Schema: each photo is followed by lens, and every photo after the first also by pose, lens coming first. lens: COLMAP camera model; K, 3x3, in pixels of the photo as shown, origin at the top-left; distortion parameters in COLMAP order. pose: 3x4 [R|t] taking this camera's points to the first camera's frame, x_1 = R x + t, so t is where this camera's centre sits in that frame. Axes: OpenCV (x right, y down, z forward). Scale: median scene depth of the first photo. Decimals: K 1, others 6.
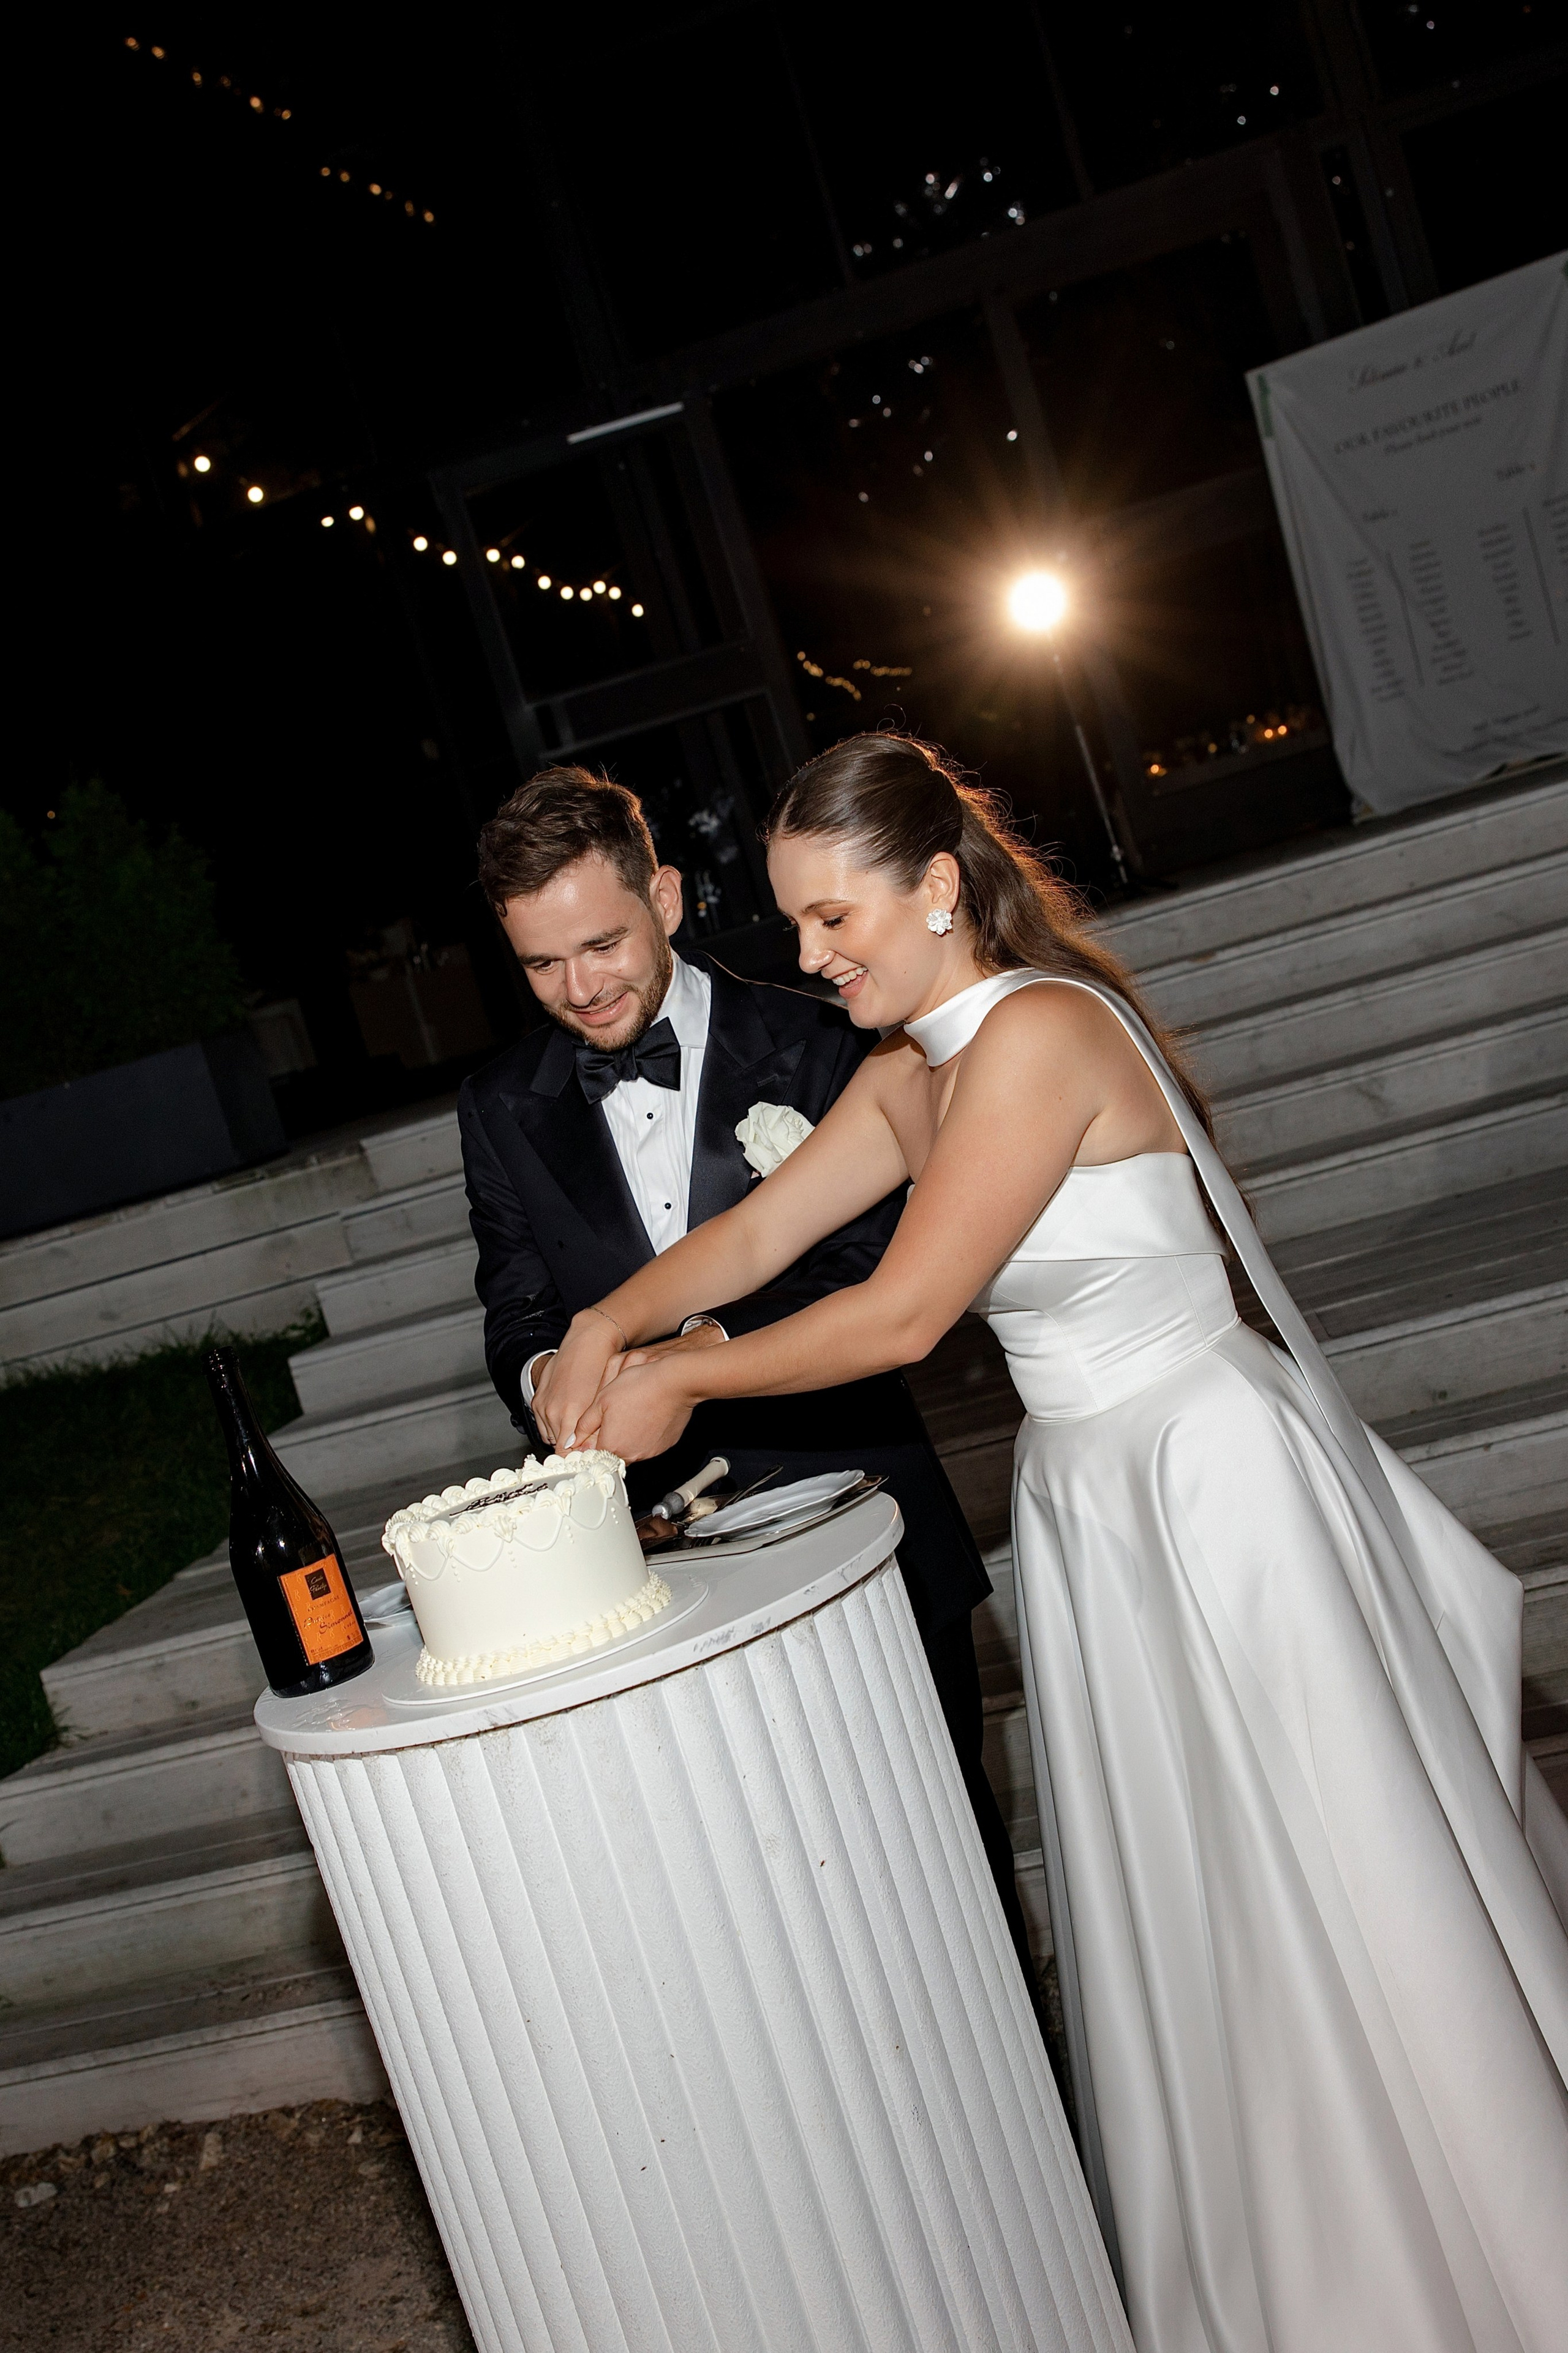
lens RADIAL K [[2723.0, 0, 734.1], [0, 2723.0, 1249.1], [0, 0, 1]] dist [0.004587, 0.011849]
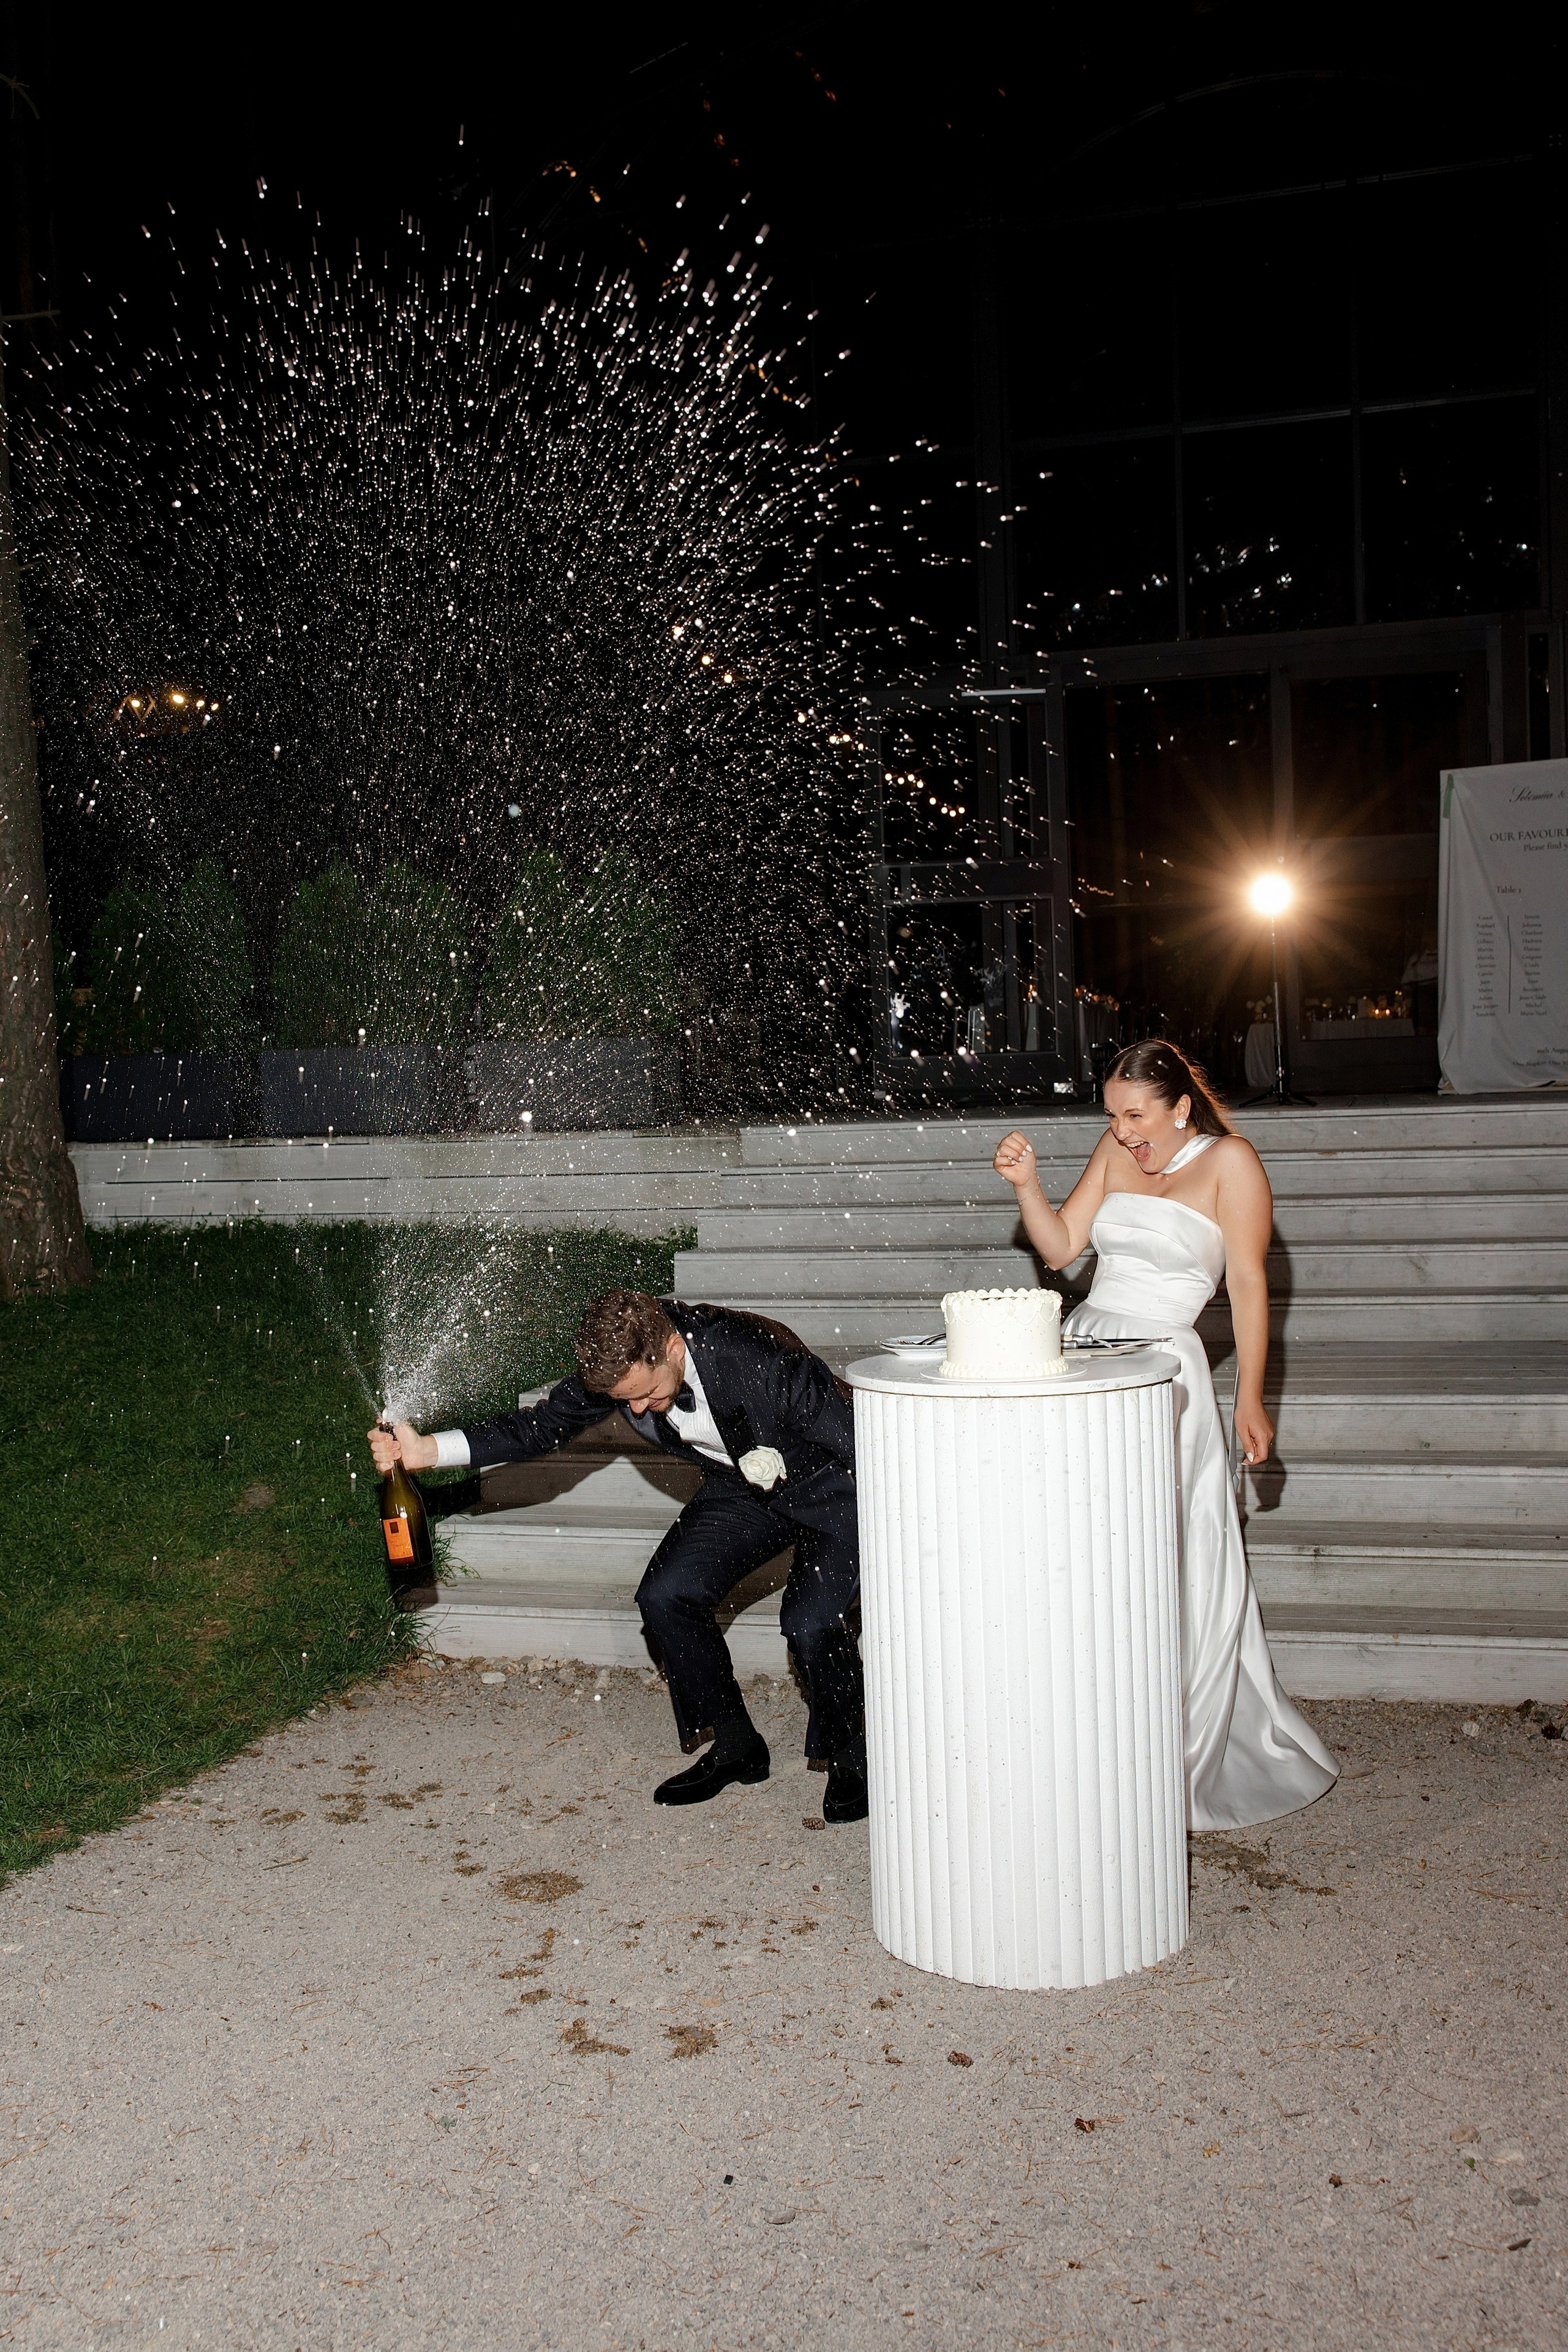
lens RADIAL K [[2223.9, 0, 764.3], [0, 2223.9, 1170.5], [0, 0, 1]] dist [0.005041, 0.016201]
pose [[0.965454, 0.256744, -0.044512, -0.072396], [-0.258812, 0.964662, -0.049432, 0.044178], [0.030247, 0.059245, 0.997785, -0.239504]]
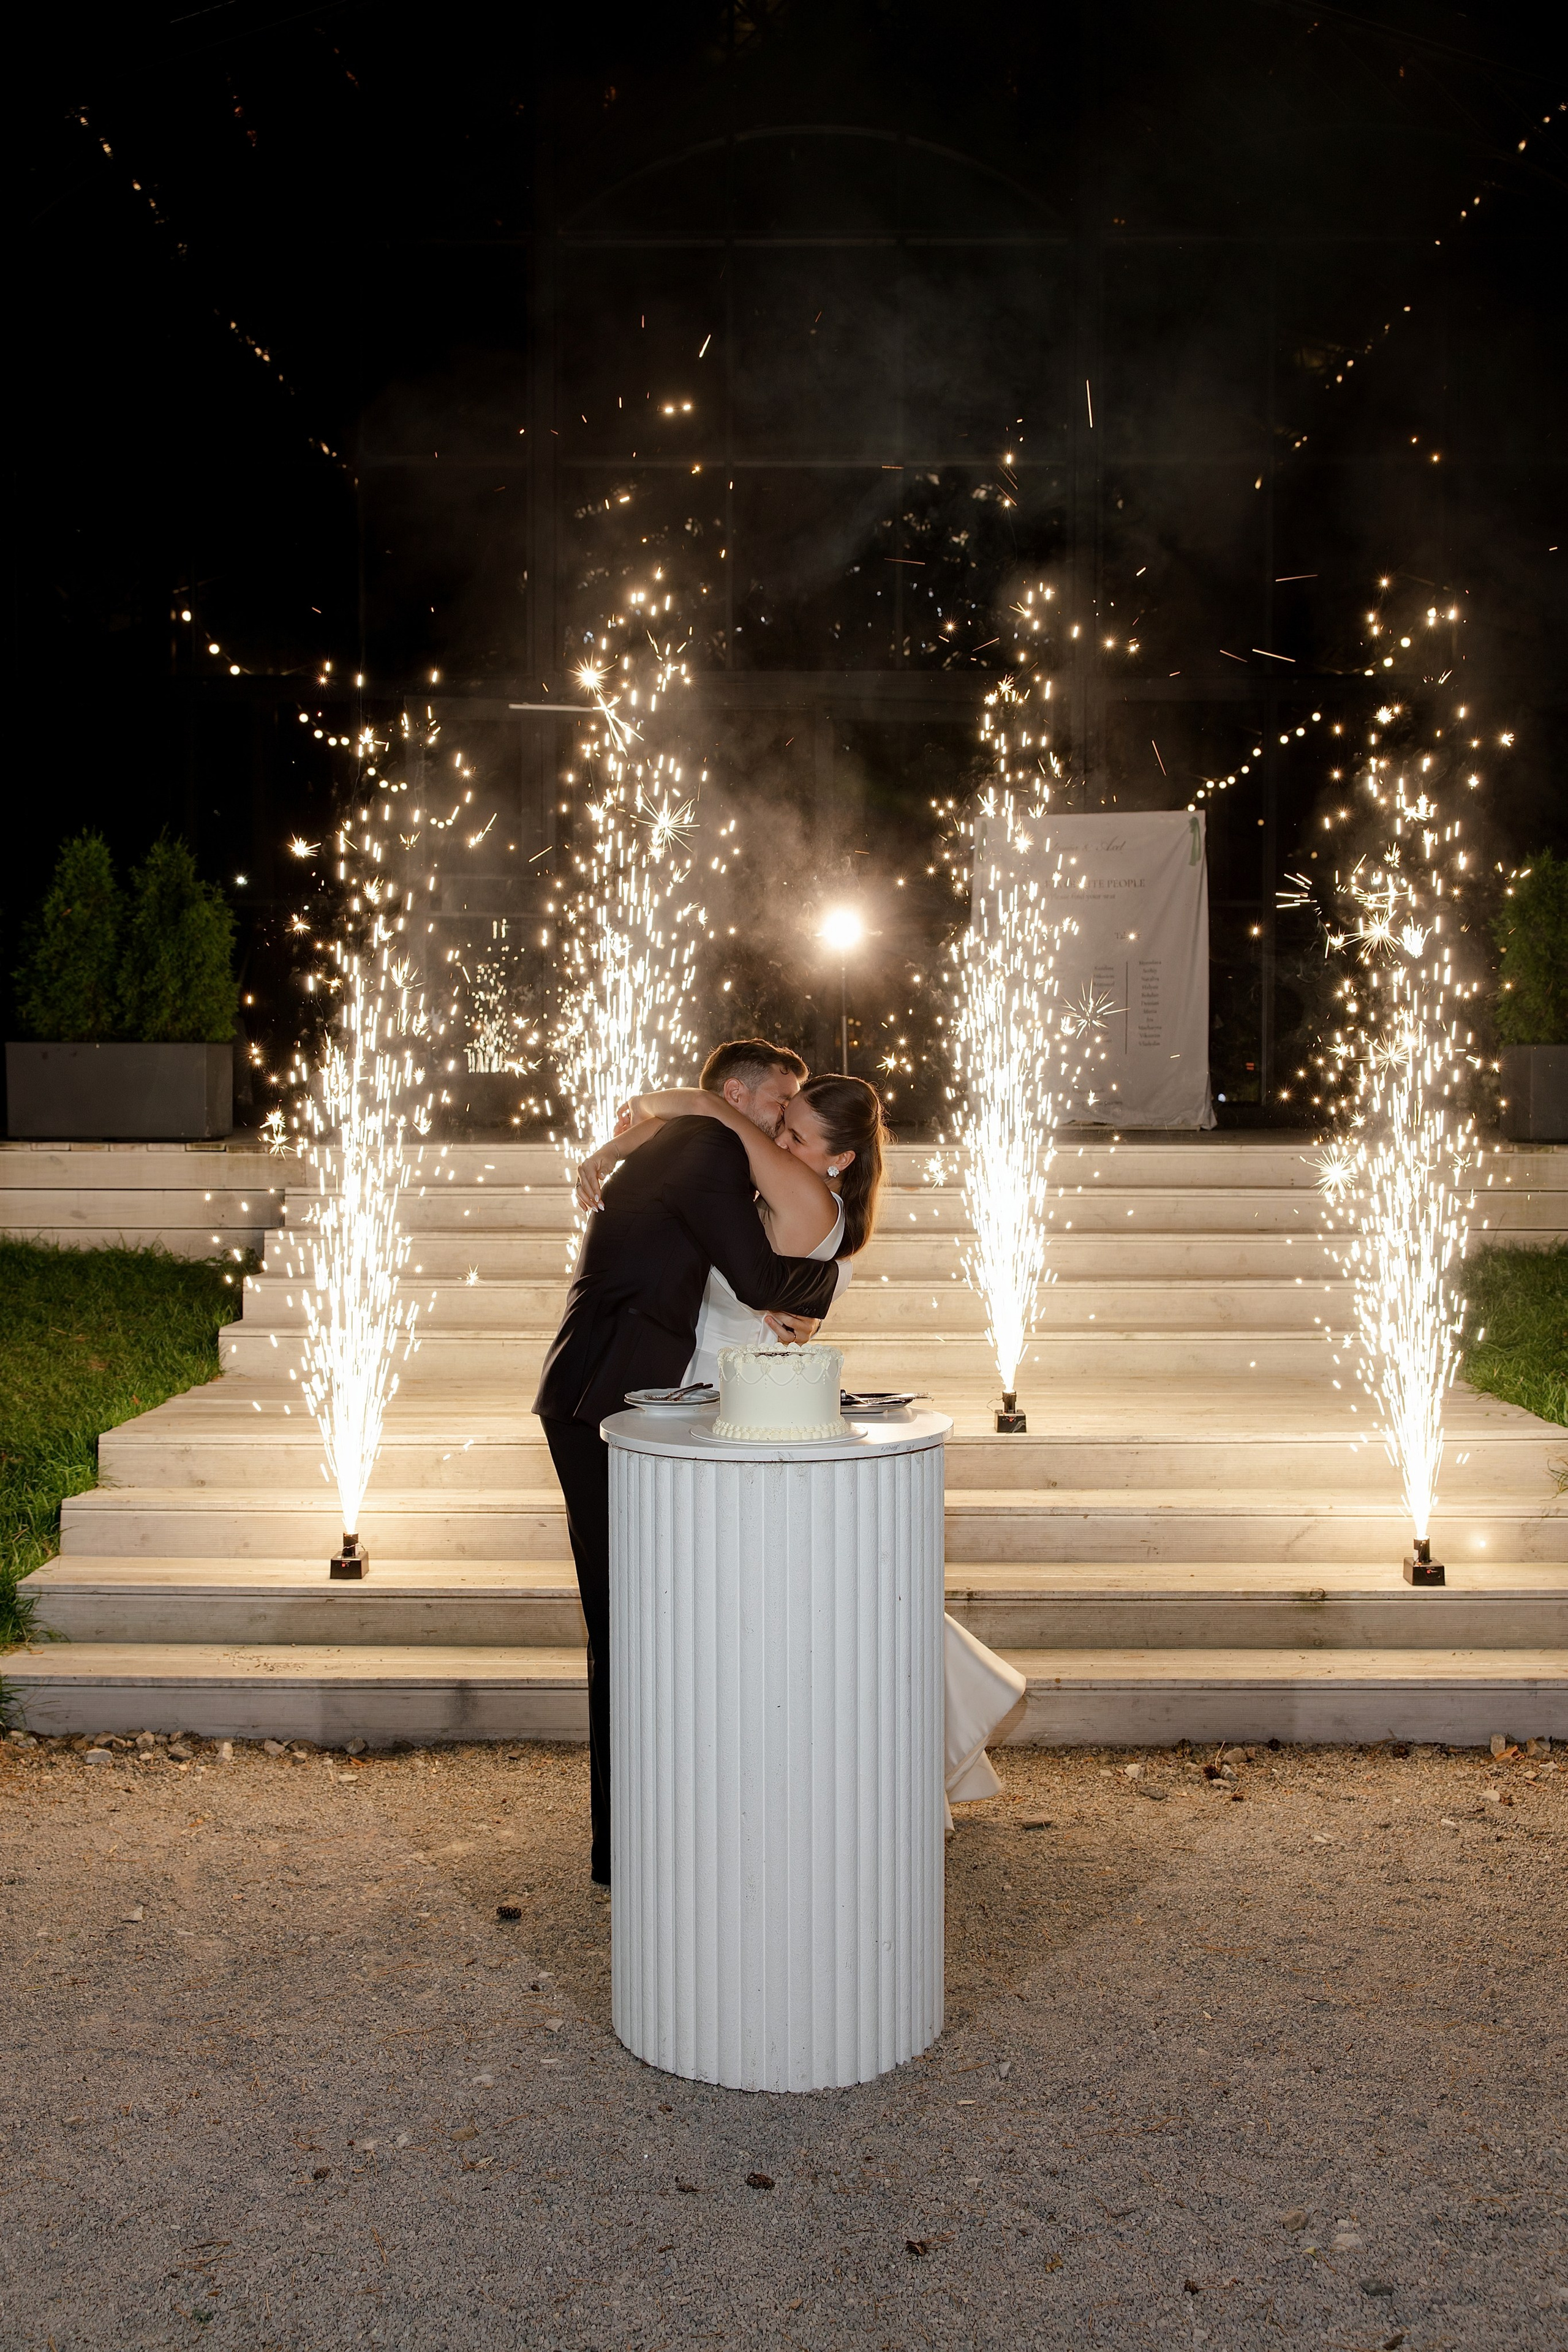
lens RADIAL K [[2199.4, 0, 776.2], [0, 2199.4, 1171.5], [0, 0, 1]] dist [-0.002534, 0.022971]
pose [[0.937551, 0.281706, 0.204058, -0.154146], [-0.261089, 0.957534, -0.122316, 0.055112], [-0.229849, 0.061401, 0.971287, -0.182965]]
